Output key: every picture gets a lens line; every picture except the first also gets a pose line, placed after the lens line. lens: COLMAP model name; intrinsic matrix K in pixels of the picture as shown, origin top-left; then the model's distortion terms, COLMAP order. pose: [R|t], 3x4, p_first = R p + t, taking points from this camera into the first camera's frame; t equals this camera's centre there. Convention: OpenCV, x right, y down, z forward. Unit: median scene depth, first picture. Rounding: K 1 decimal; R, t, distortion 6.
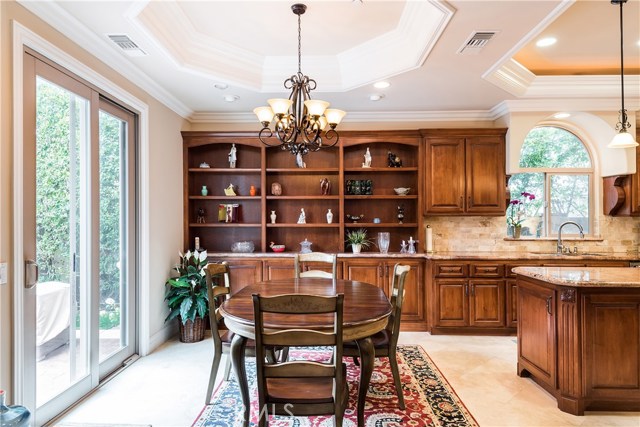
lens RADIAL K [[385.3, 0, 317.2], [0, 385.3, 211.4], [0, 0, 1]] dist [0.003439, -0.001450]
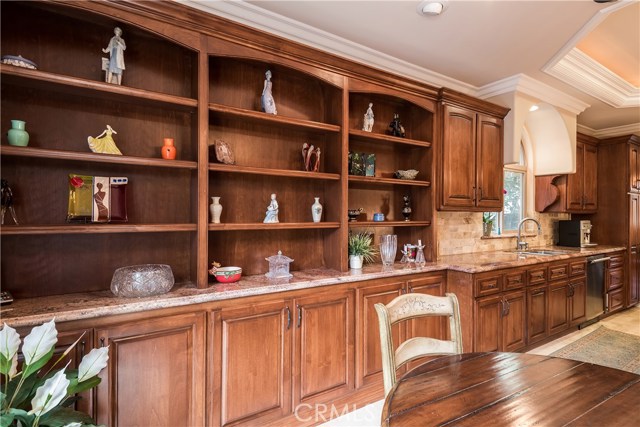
lens RADIAL K [[328.8, 0, 333.4], [0, 328.8, 212.0], [0, 0, 1]] dist [0.002689, 0.000389]
pose [[0.818352, 0.007731, 0.574666, -0.234922], [-0.021459, 0.999623, 0.017112, 0.007428], [-0.574317, -0.026335, 0.818209, 0.597965]]
